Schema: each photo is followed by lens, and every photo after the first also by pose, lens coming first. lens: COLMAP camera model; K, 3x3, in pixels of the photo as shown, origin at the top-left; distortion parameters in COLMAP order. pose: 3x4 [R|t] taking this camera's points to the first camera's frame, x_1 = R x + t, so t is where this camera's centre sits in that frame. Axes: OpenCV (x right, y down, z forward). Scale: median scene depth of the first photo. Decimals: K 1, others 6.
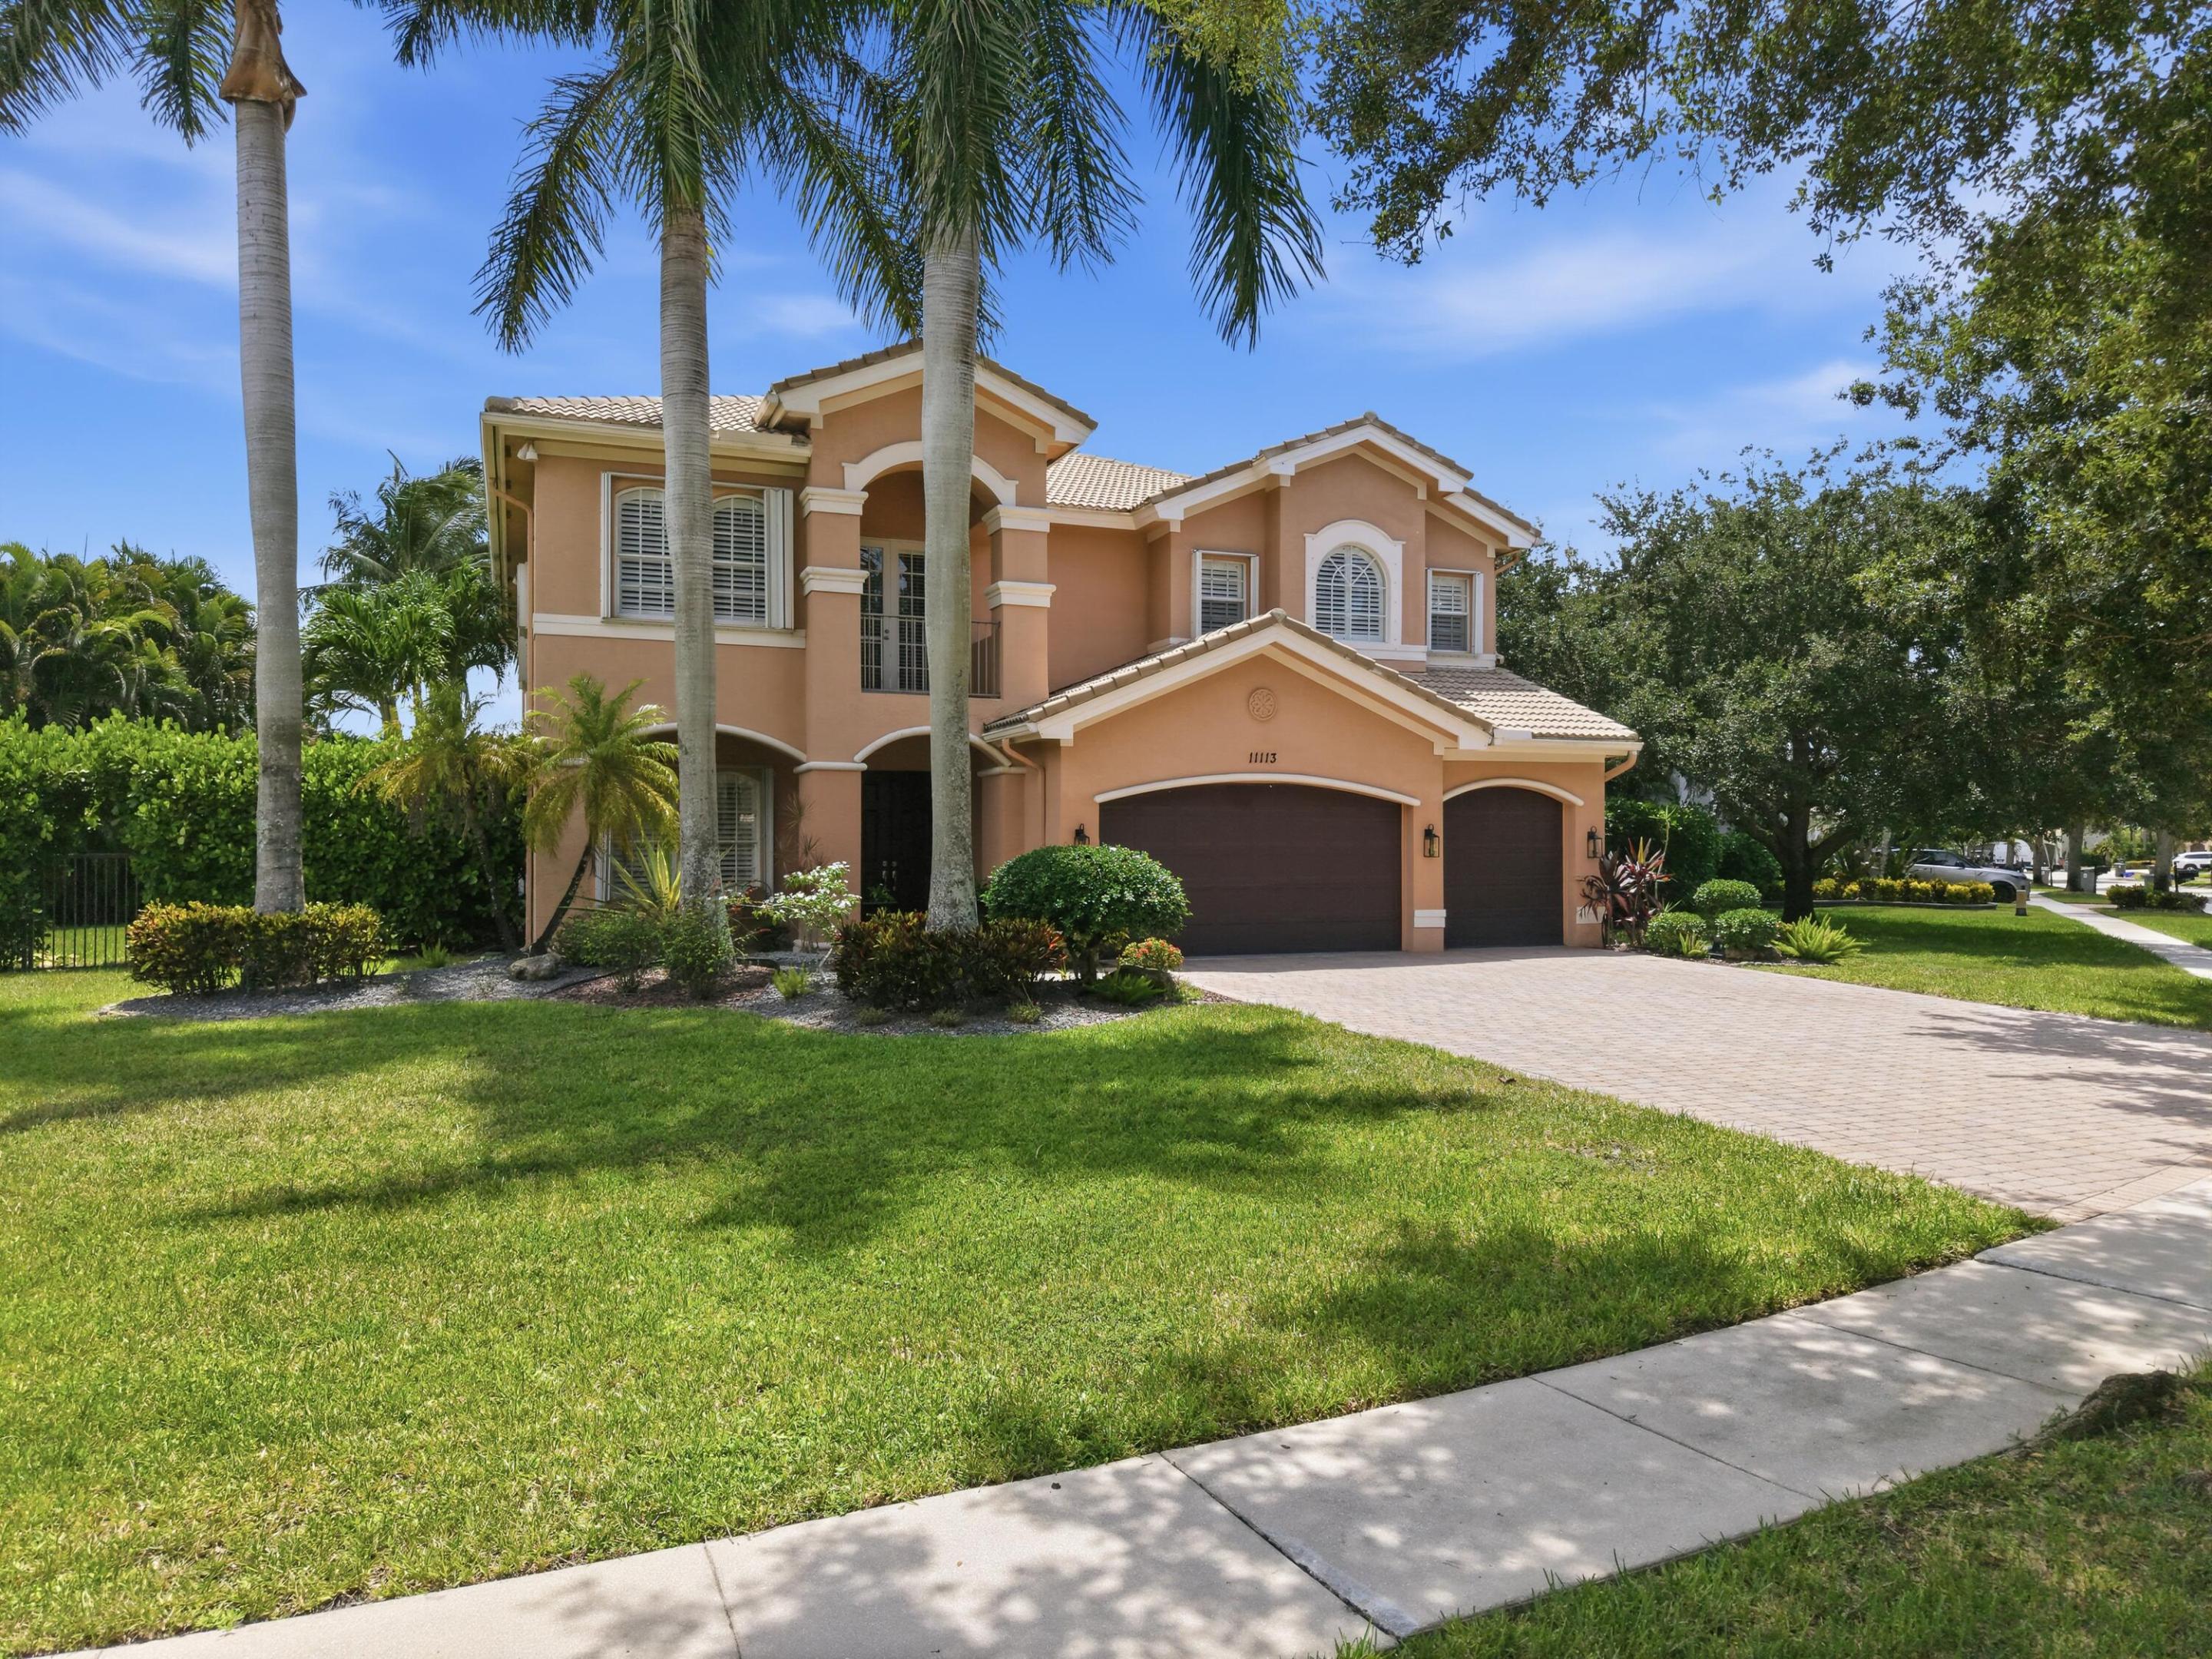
lens RADIAL K [[1544.6, 0, 1107.6], [0, 1544.6, 831.2], [0, 0, 1]] dist [0.001232, -0.002253]
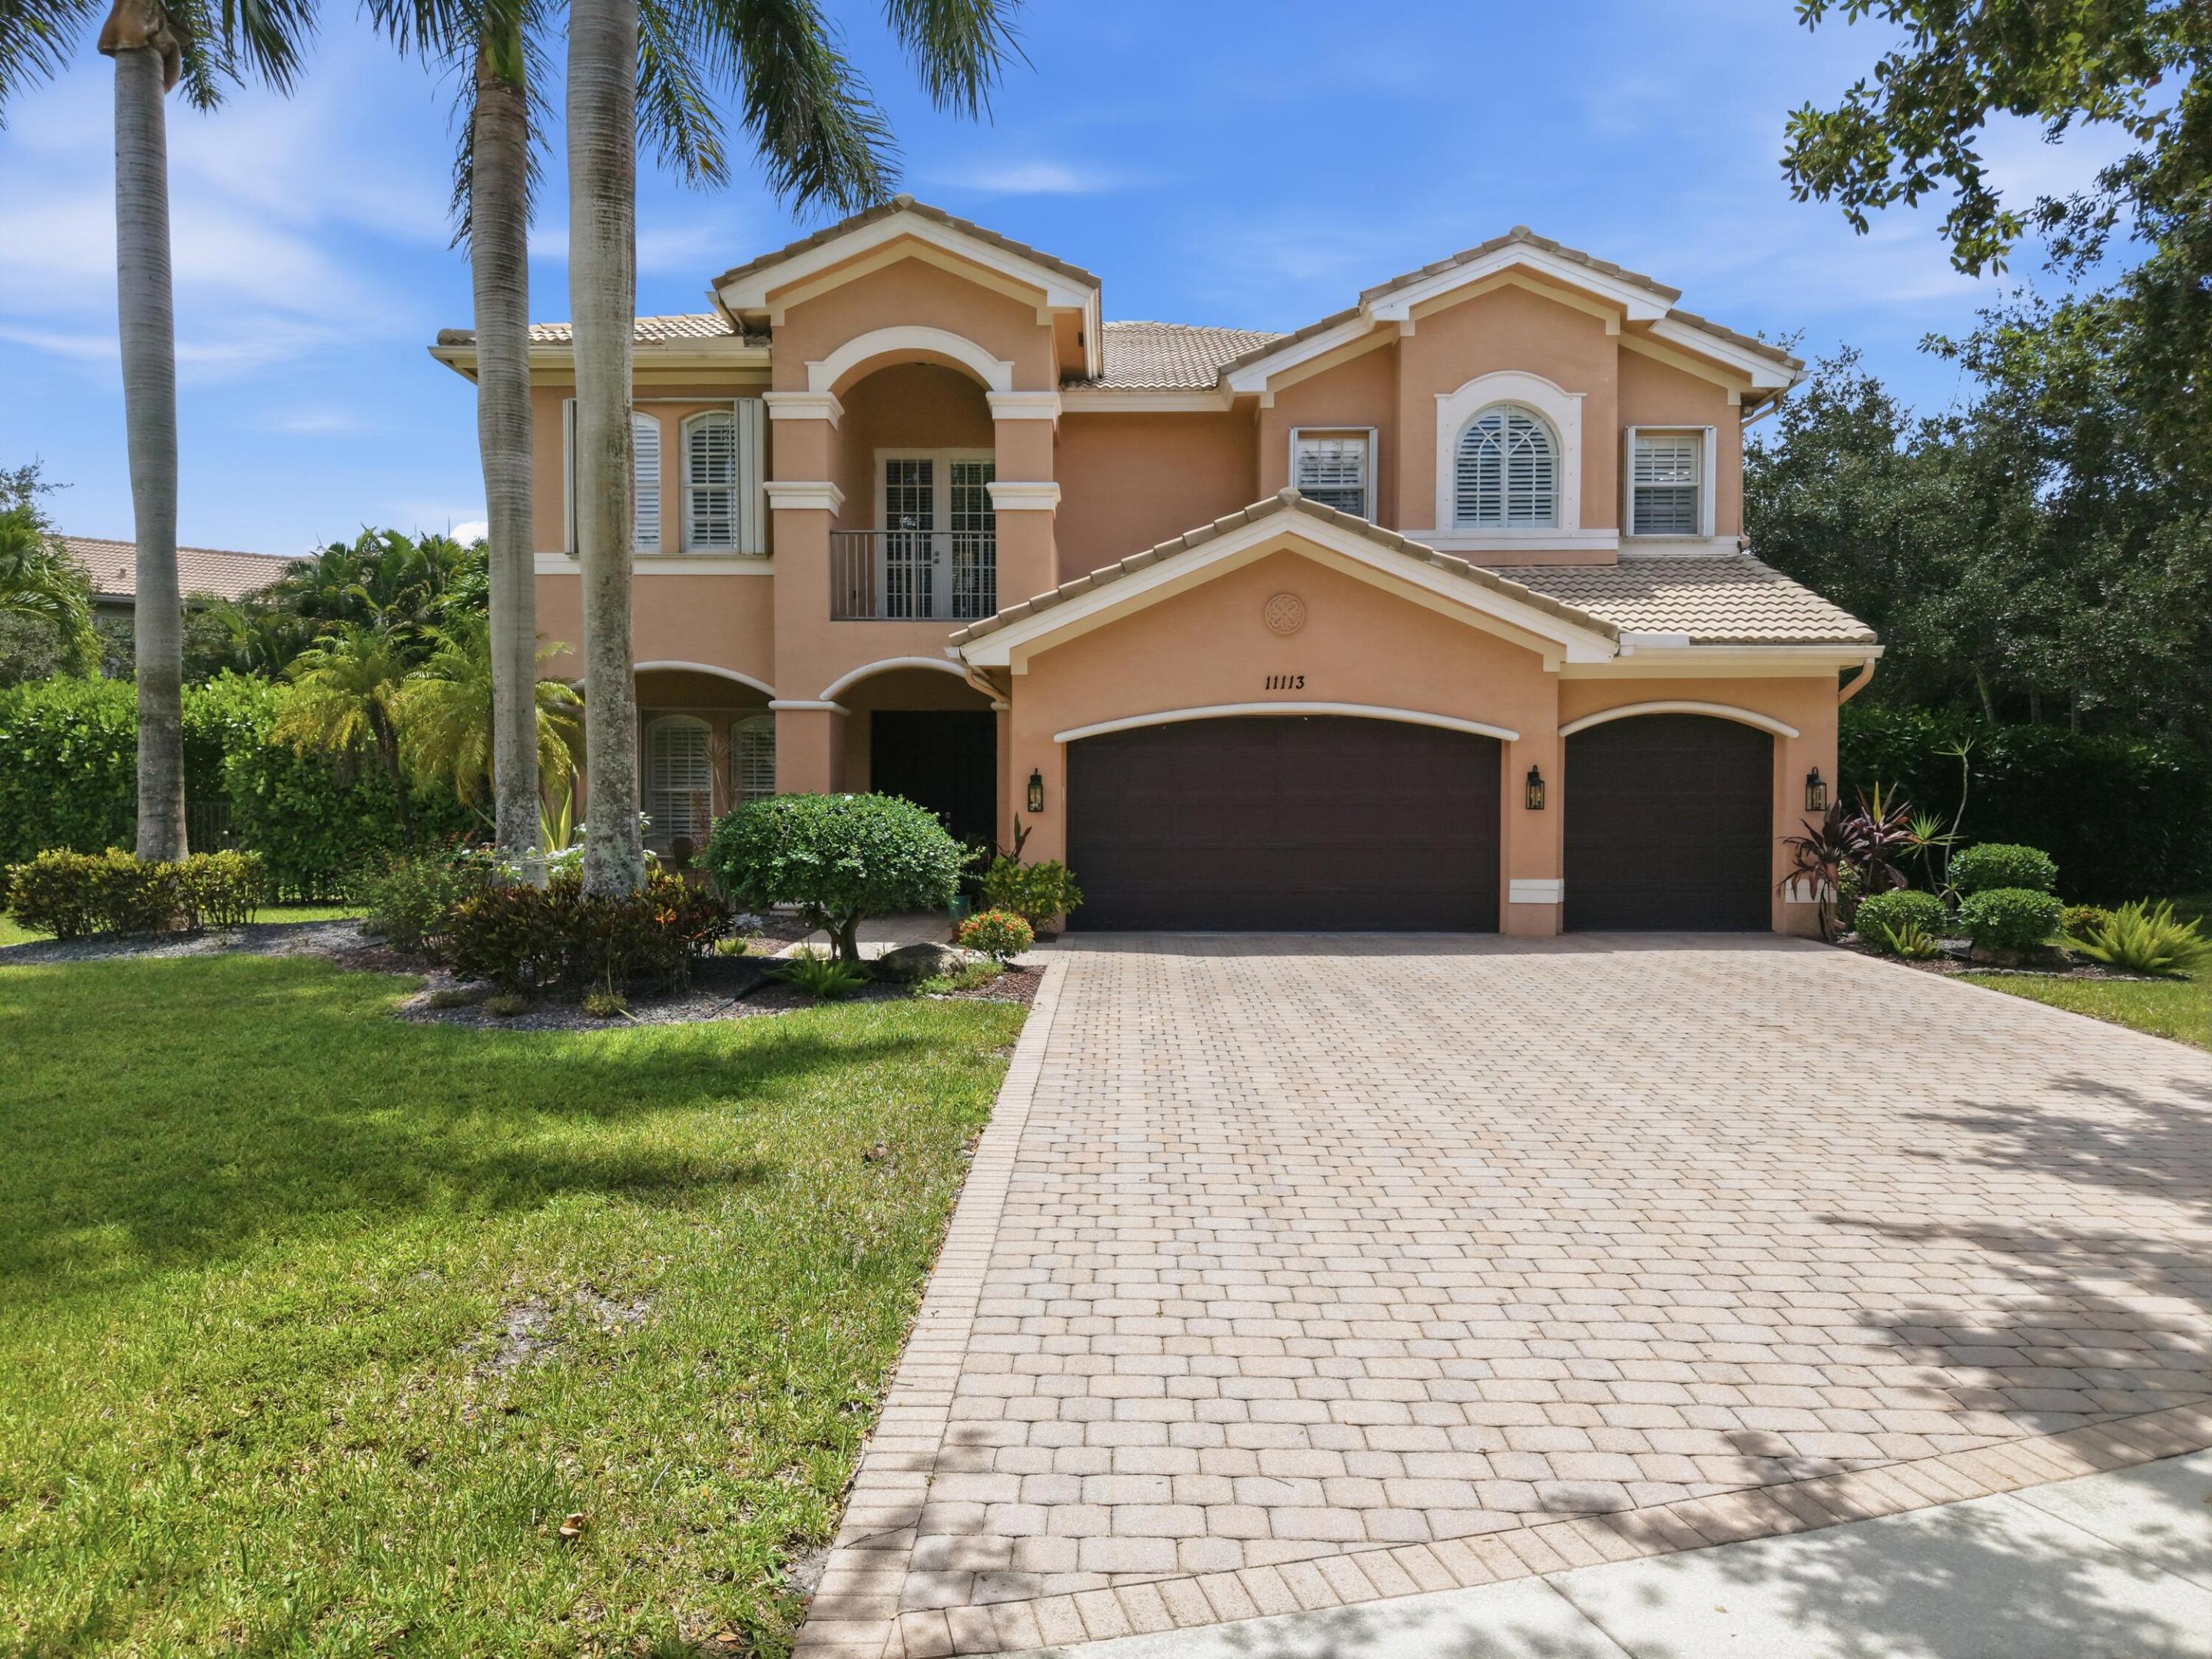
lens RADIAL K [[1544.6, 0, 1104.1], [0, 1544.6, 830.8], [0, 0, 1]] dist [0.001232, -0.002253]
pose [[0.918467, 0.008908, -0.395397, 0.312205], [0.004035, 0.999483, 0.031891, 0.002415], [0.395477, -0.030886, 0.917956, 0.229538]]
